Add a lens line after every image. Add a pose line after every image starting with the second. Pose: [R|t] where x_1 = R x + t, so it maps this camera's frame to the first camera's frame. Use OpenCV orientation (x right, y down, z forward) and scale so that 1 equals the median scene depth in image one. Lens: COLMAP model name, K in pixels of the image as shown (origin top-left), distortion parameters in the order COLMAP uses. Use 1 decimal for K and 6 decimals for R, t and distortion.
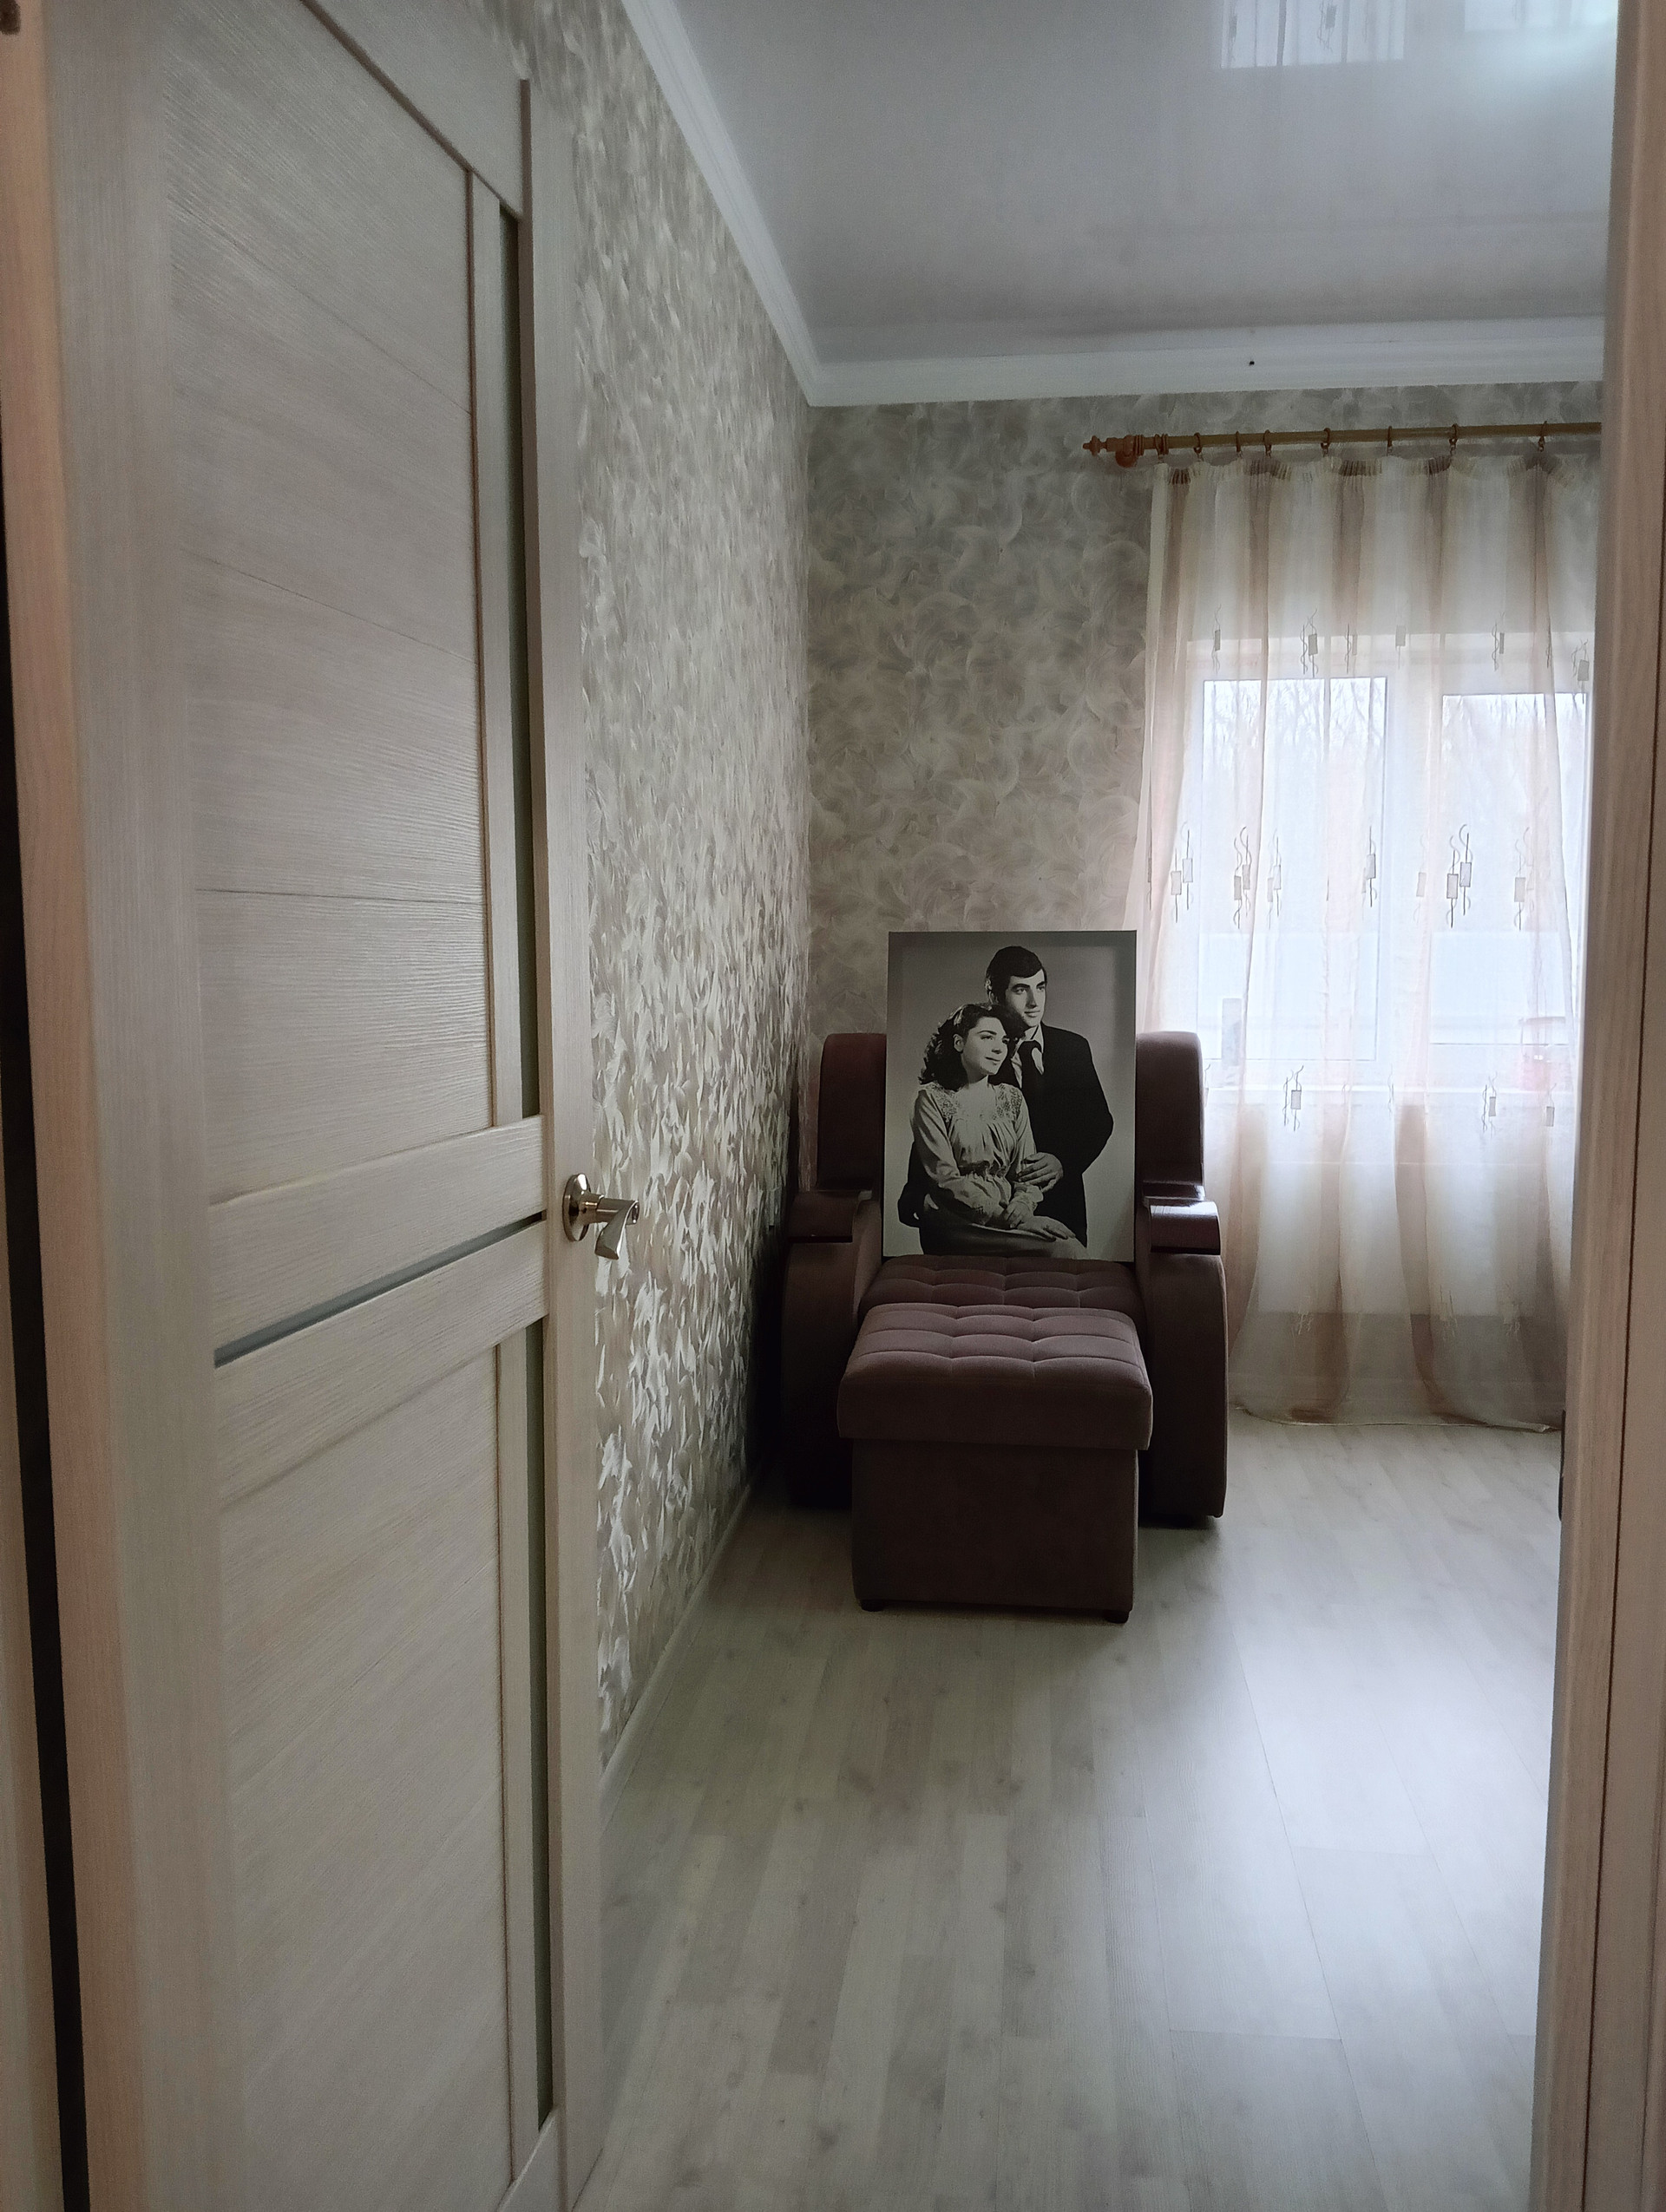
lens RADIAL K [[1809.4, 0, 837.8], [0, 1809.4, 1127.0], [0, 0, 1]] dist [0.048847, -0.085582]
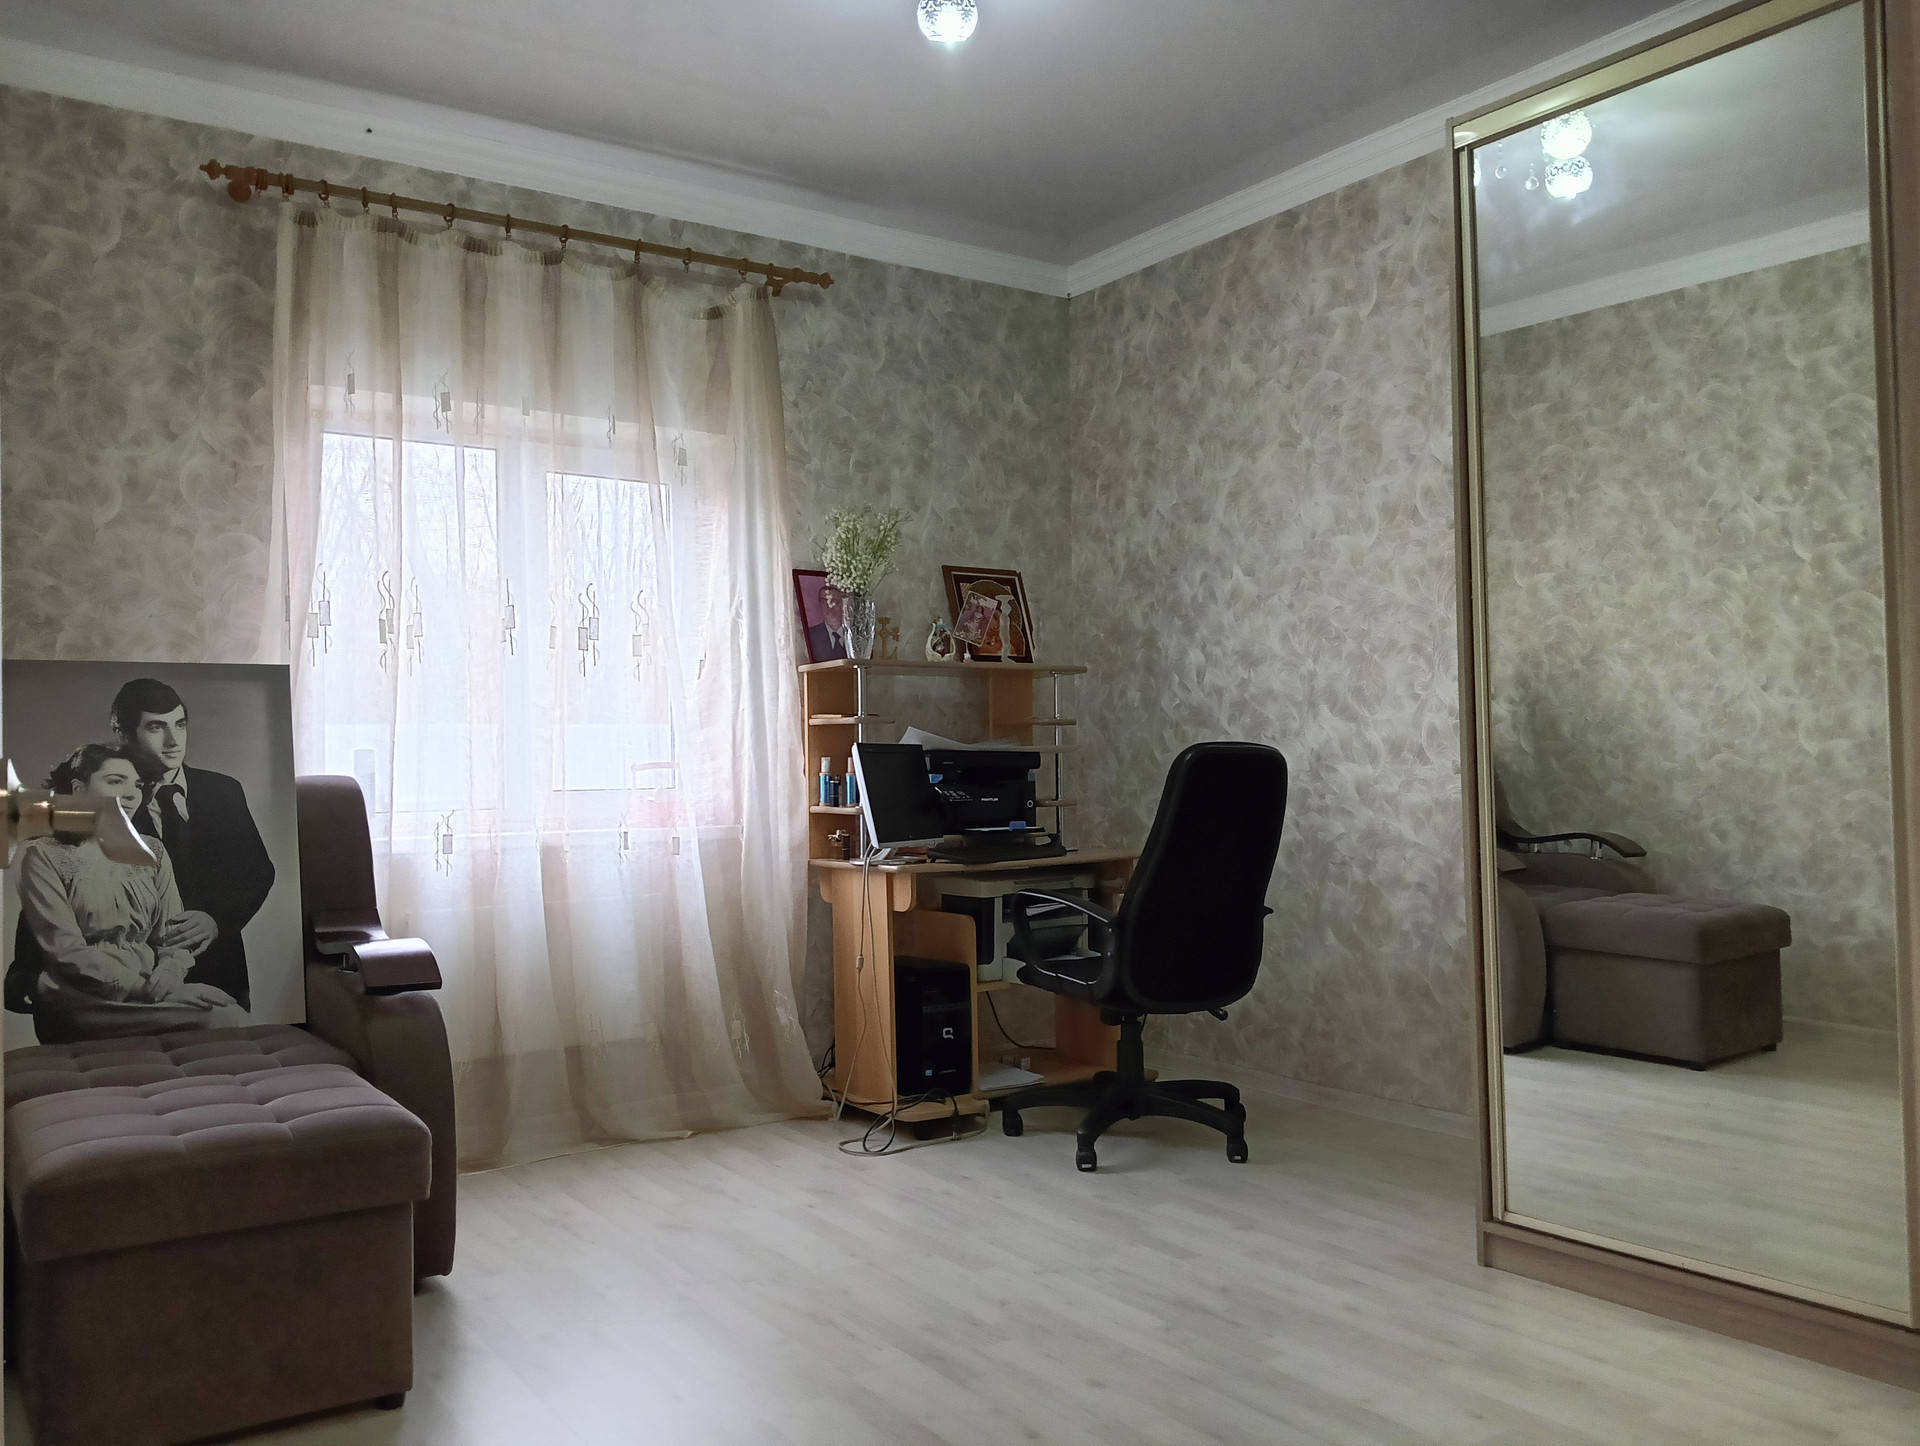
lens RADIAL K [[1570.3, 0, 976.7], [0, 1570.3, 726.6], [0, 0, 1]] dist [0.048847, -0.085582]
pose [[0.742420, 0.003989, 0.669923, -0.116610], [0.096083, 0.989010, -0.112370, 0.047899], [-0.663008, 0.147794, 0.733878, 0.166089]]
